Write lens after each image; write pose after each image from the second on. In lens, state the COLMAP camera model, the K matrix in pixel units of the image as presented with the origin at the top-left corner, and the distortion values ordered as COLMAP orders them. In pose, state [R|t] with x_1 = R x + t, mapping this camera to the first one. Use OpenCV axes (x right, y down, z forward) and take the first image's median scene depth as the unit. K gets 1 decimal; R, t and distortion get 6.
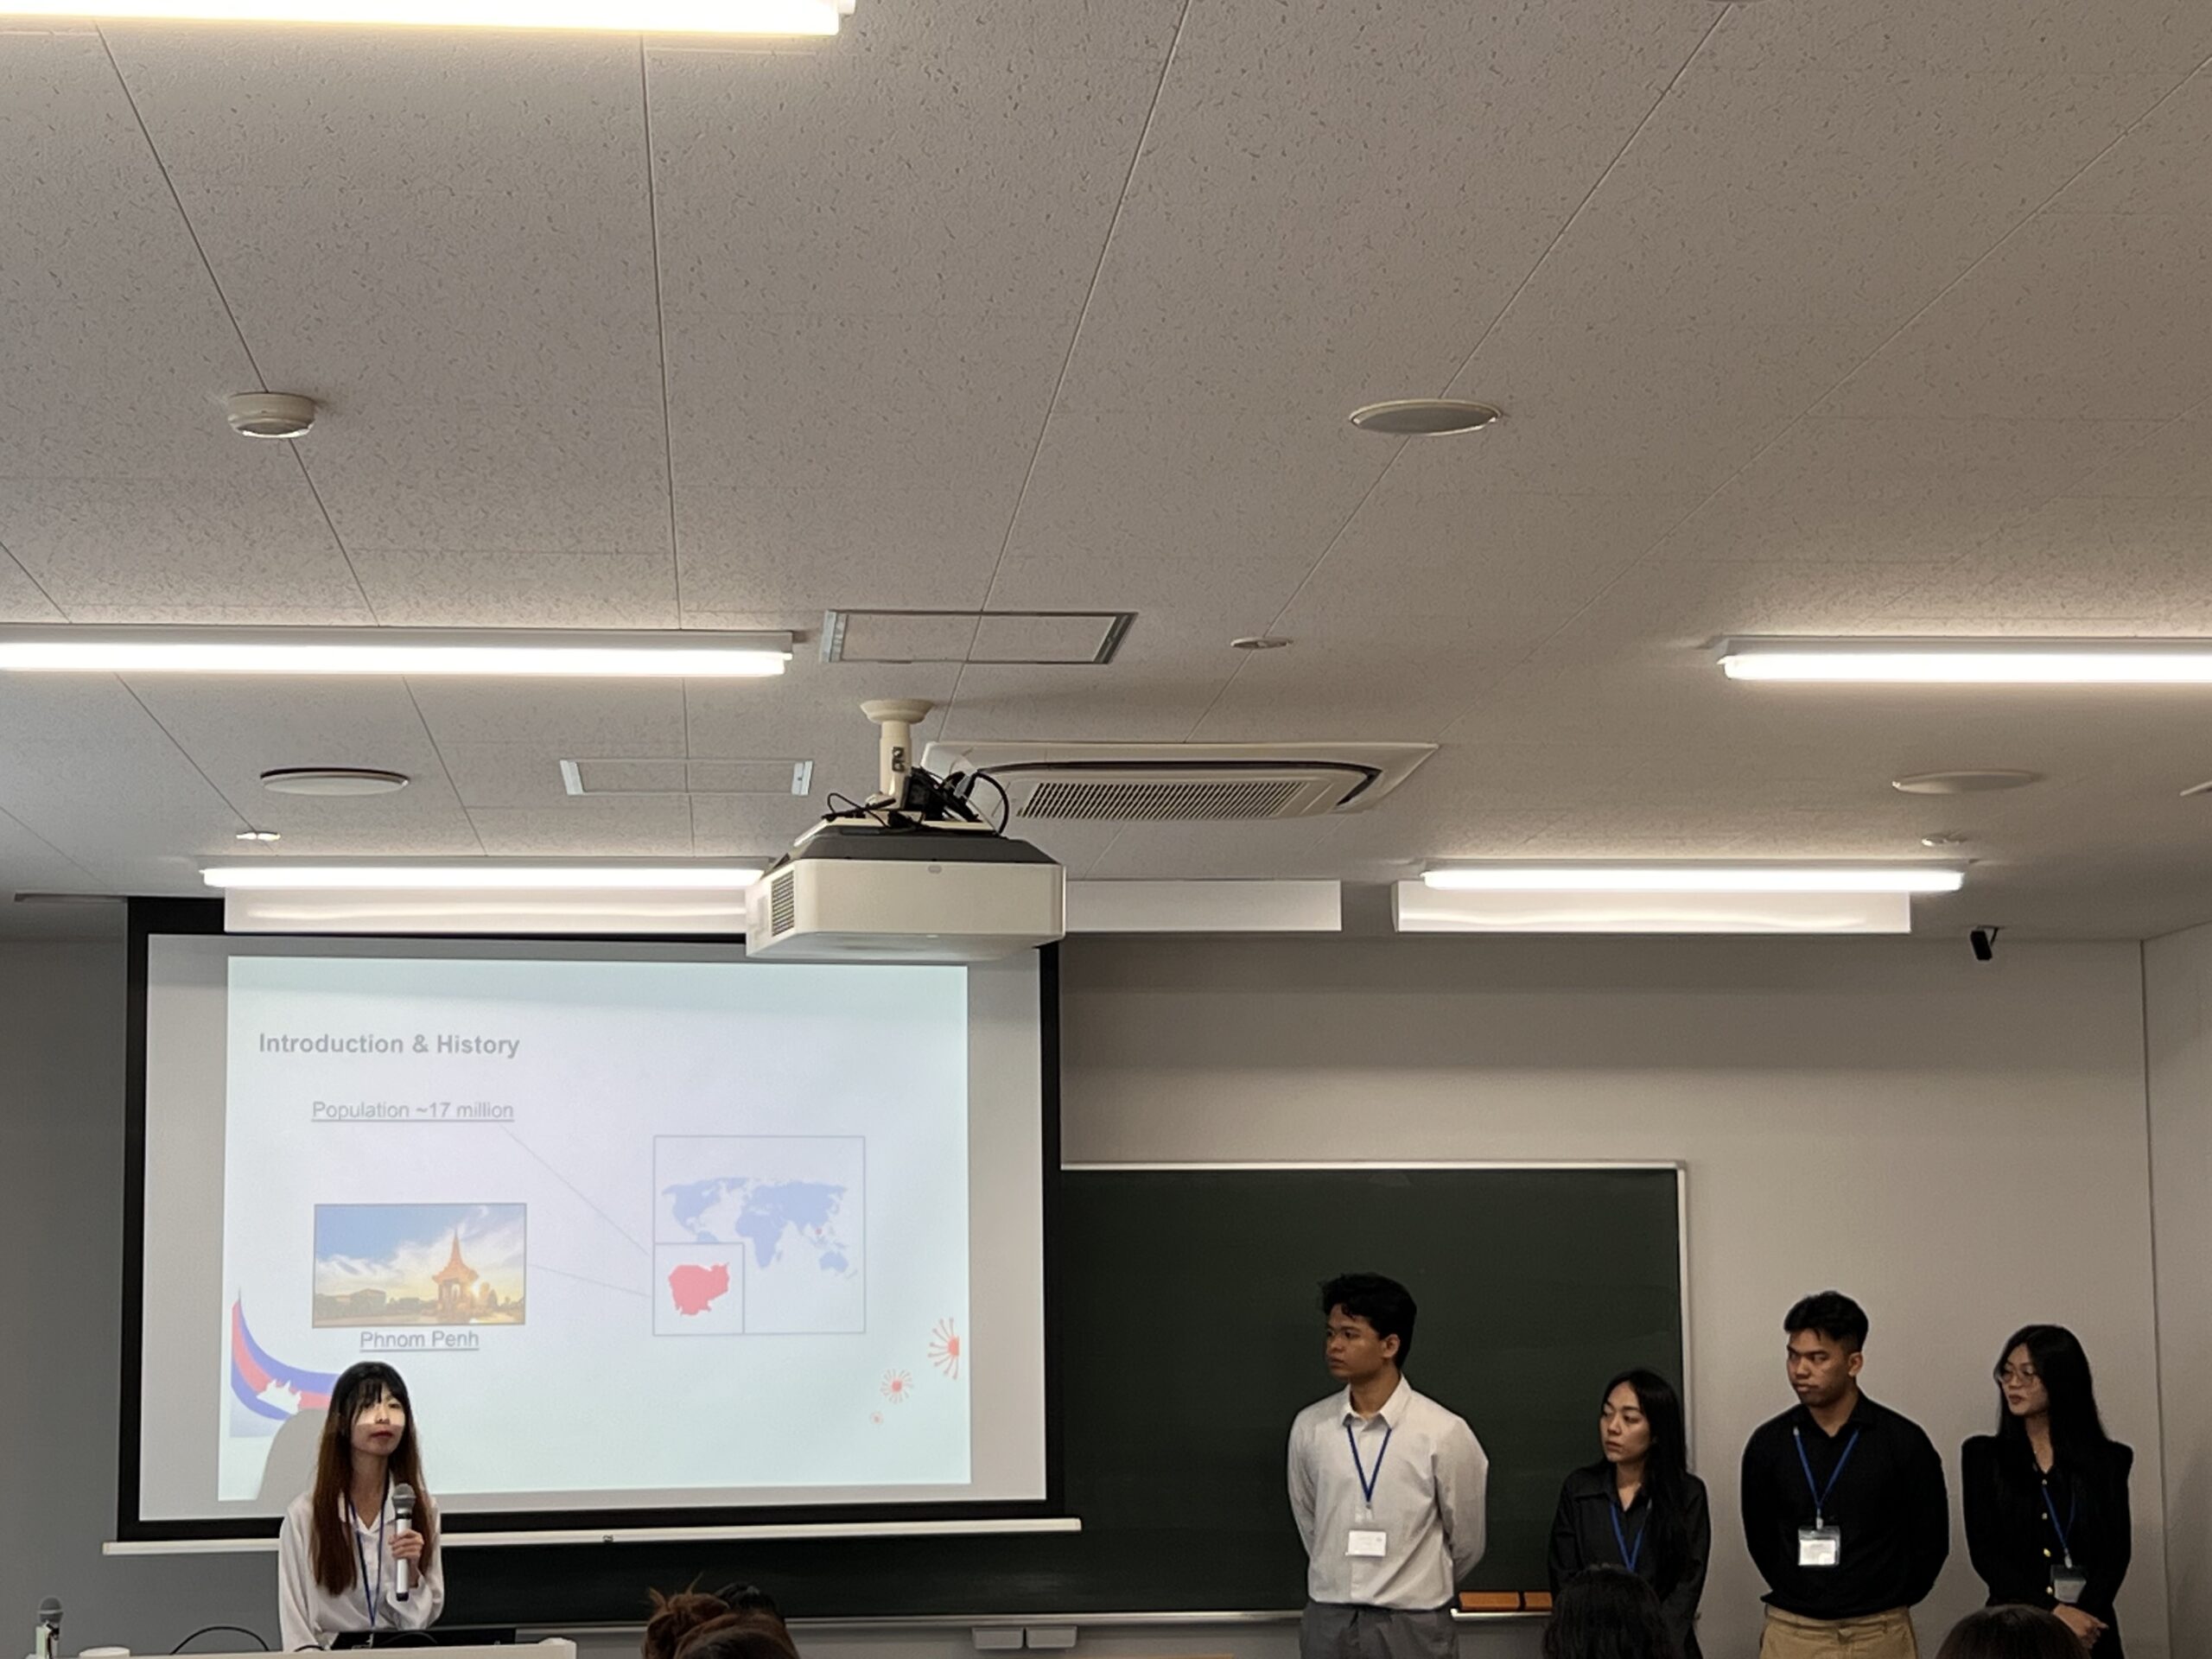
lens RADIAL K [[4293.4, 0, 1106.0], [0, 4293.4, 829.5], [0, 0, 1]] dist [-0.039351, 0.493778]
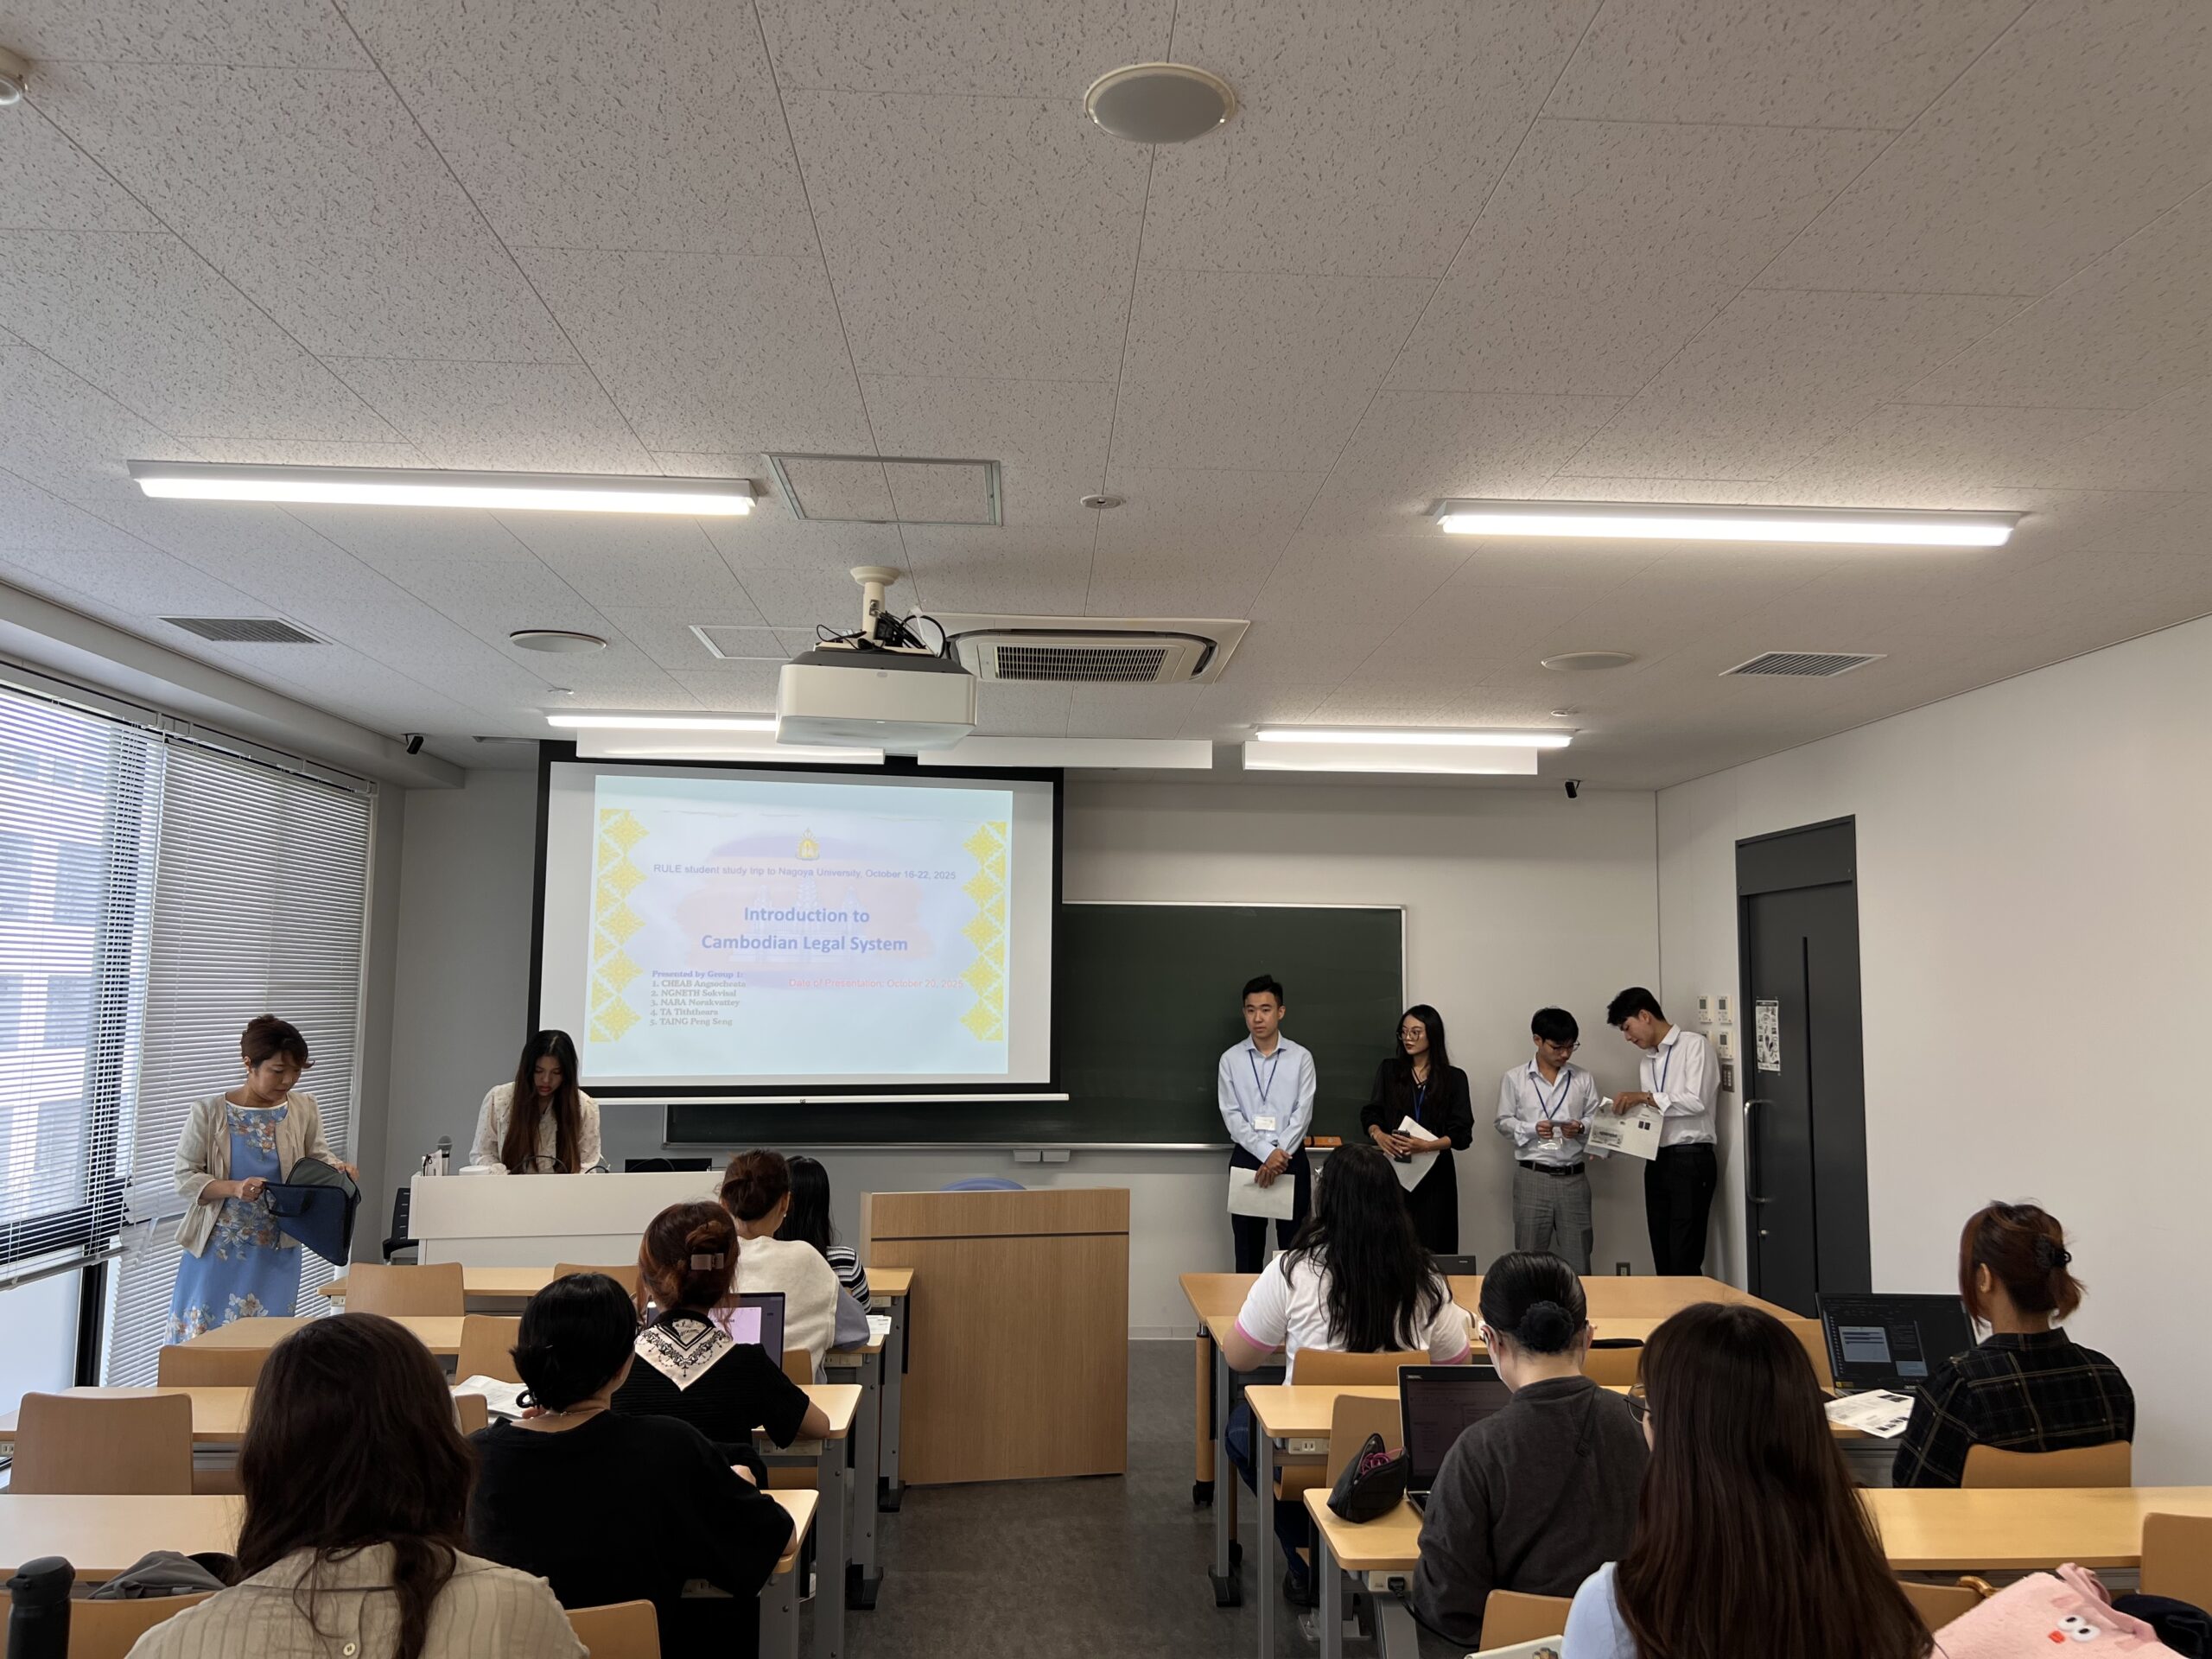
lens RADIAL K [[1780.6, 0, 1106.0], [0, 1780.6, 829.5], [0, 0, 1]] dist [0.000243, -0.000789]
pose [[0.999315, 0.016167, -0.033303, 0.037457], [-0.015172, 0.999437, 0.029934, 0.028580], [0.033768, -0.029408, 0.998997, 0.278028]]
